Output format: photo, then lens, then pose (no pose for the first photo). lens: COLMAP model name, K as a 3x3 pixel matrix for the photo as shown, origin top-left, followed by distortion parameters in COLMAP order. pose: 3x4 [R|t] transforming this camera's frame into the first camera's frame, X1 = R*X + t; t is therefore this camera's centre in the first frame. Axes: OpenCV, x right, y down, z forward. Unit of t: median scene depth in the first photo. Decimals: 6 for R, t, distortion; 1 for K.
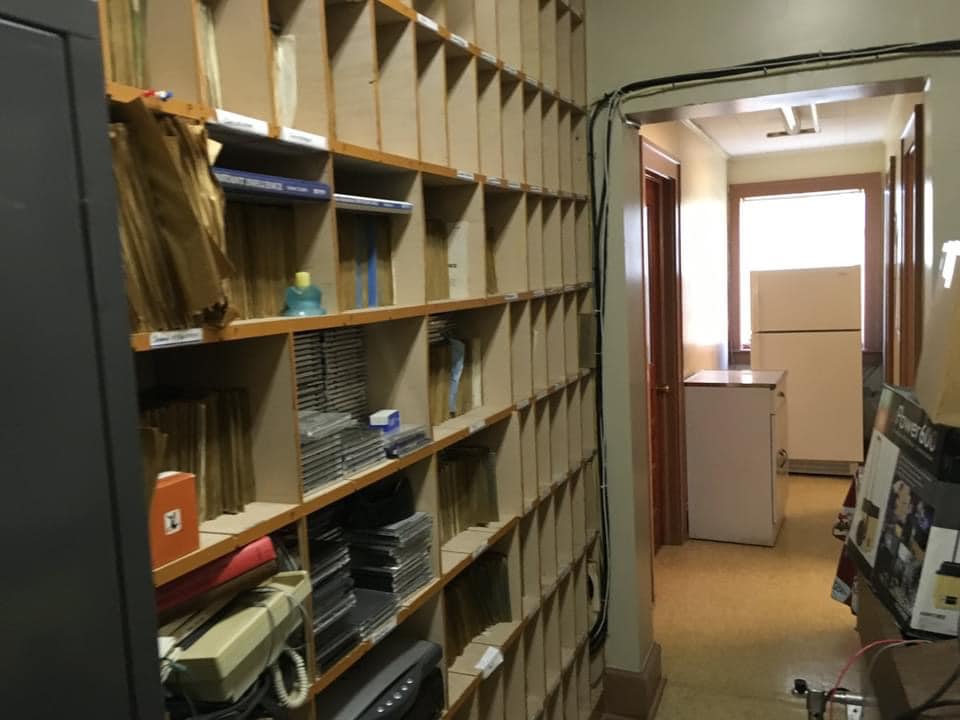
lens RADIAL K [[828.5, 0, 480.0], [0, 828.5, 360.0], [0, 0, 1]] dist [0.050051, -0.007007]
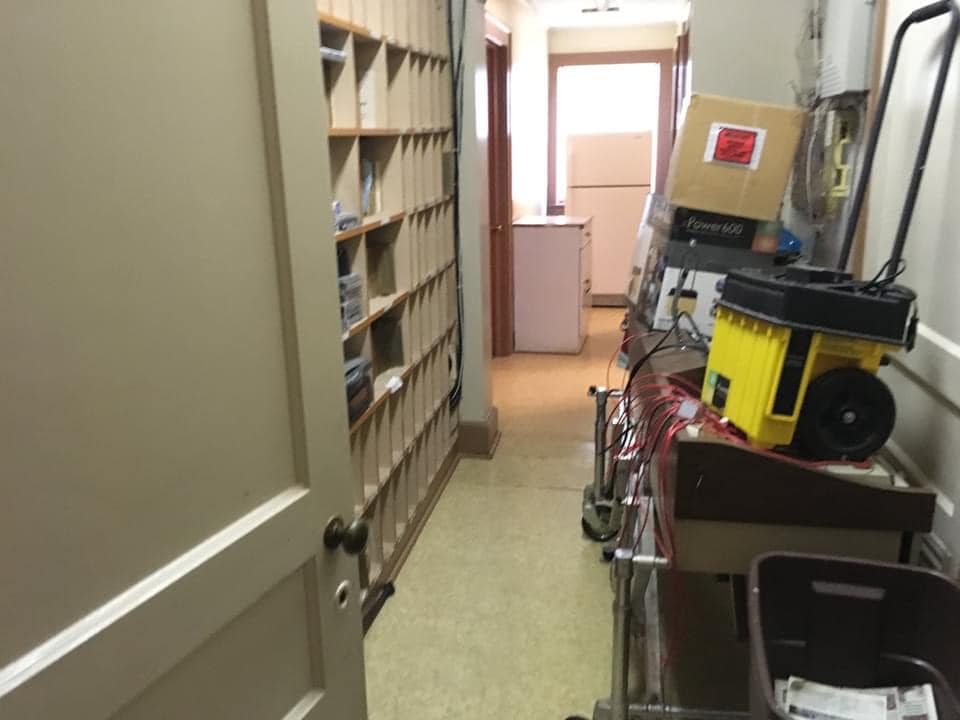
lens RADIAL K [[828.5, 0, 480.0], [0, 828.5, 360.0], [0, 0, 1]] dist [0.050051, -0.007007]
pose [[0.976654, -0.029217, 0.212823, -0.112745], [-0.003160, 0.988646, 0.150229, 0.073895], [-0.214796, -0.147394, 0.965473, -0.328144]]
